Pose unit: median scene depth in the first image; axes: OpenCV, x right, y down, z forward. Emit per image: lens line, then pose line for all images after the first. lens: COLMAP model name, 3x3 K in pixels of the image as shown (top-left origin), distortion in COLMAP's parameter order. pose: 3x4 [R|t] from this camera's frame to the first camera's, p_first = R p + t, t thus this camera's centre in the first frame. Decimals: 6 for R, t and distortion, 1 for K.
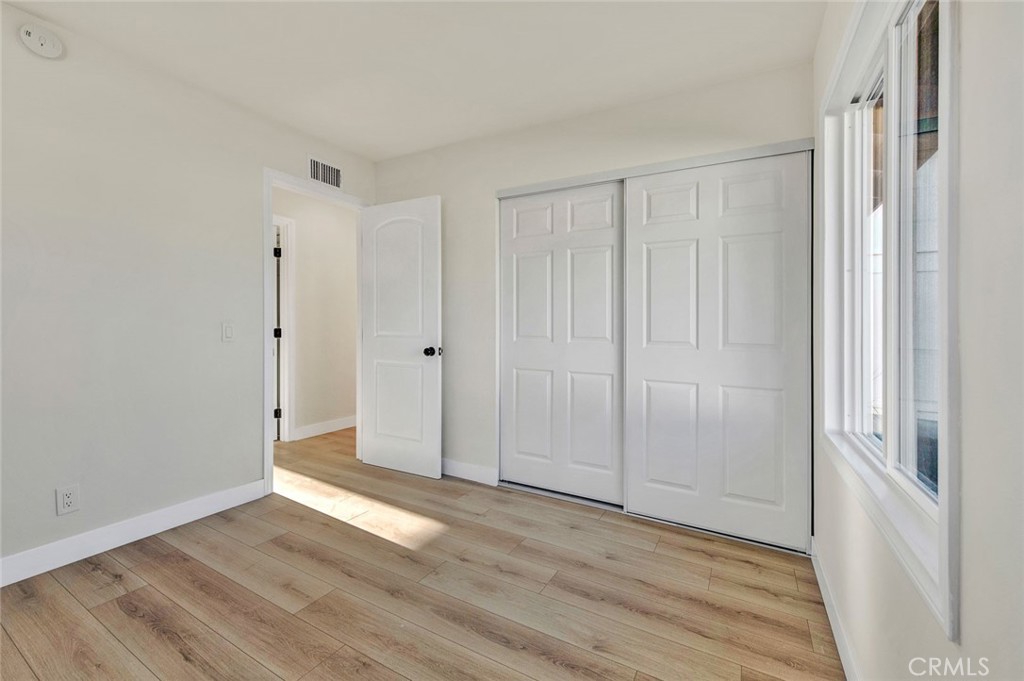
lens RADIAL K [[417.4, 0, 513.7], [0, 417.4, 335.8], [0, 0, 1]] dist [-0.000565, 0.000240]
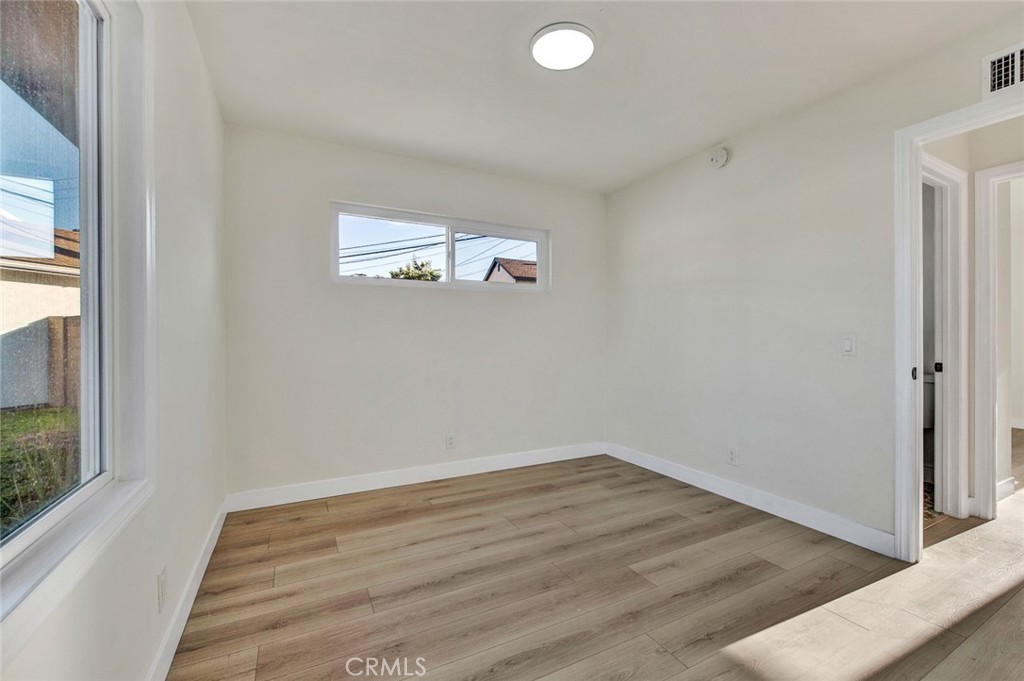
lens RADIAL K [[417.4, 0, 513.7], [0, 417.4, 335.8], [0, 0, 1]] dist [-0.000565, 0.000240]
pose [[-0.519435, -0.011444, -0.854433, 0.622850], [-0.020834, 0.999783, -0.000725, -0.011922], [0.854256, 0.017424, -0.519561, 1.158320]]
